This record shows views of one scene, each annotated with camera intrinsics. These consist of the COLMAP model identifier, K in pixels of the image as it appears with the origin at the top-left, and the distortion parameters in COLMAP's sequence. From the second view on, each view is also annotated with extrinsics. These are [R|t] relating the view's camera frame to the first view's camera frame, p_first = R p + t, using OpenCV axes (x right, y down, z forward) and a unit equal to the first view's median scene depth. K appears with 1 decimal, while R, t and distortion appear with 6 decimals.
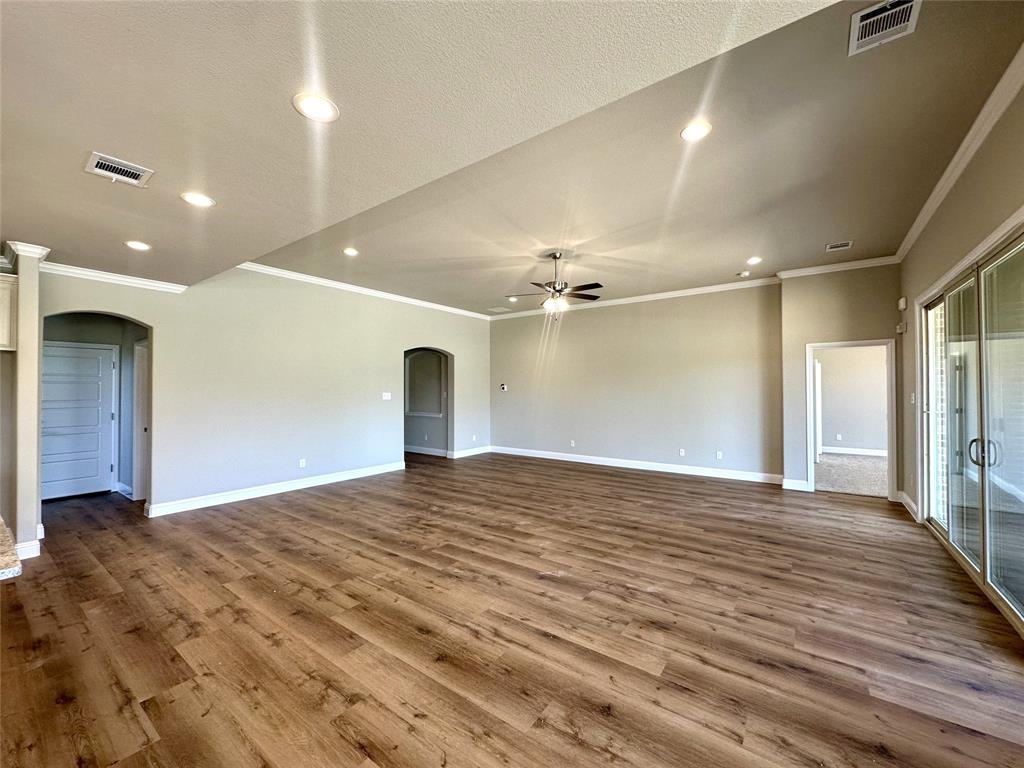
lens RADIAL K [[410.6, 0, 512.0], [0, 410.6, 384.0], [0, 0, 1]] dist [-0.004177, 0.000669]
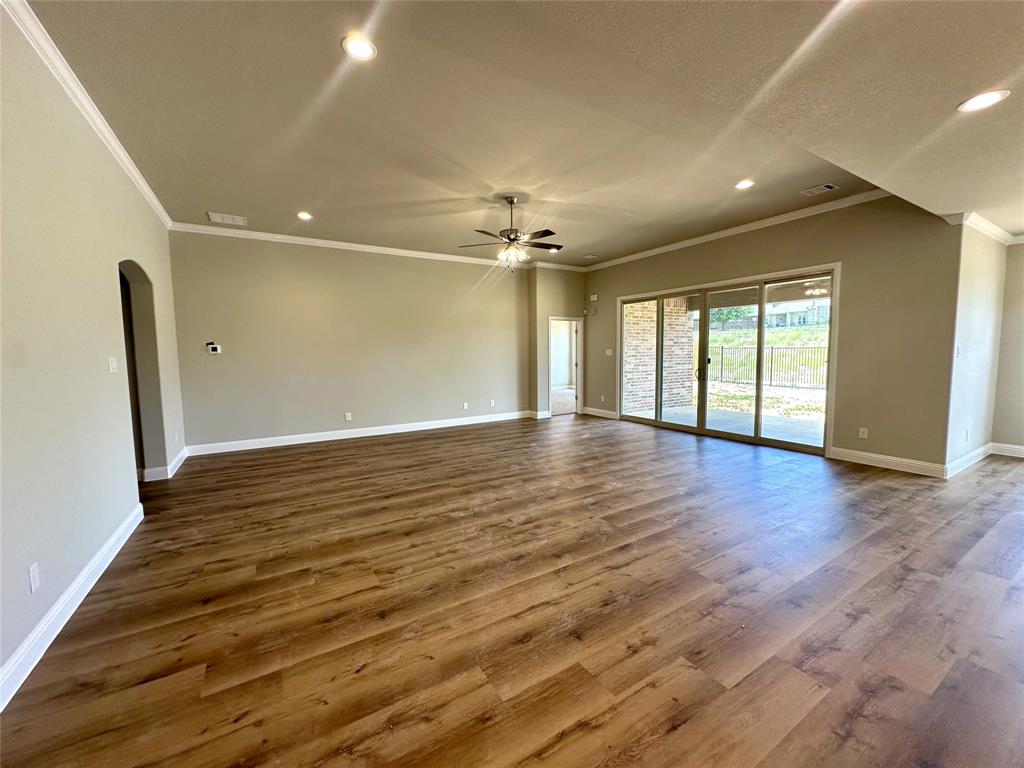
lens RADIAL K [[410.6, 0, 512.0], [0, 410.6, 384.0], [0, 0, 1]] dist [-0.004177, 0.000669]
pose [[0.379449, -0.077908, 0.921927, -0.879094], [-0.000052, 0.996447, 0.084227, 0.021763], [-0.925213, -0.032008, 0.378096, 0.728587]]
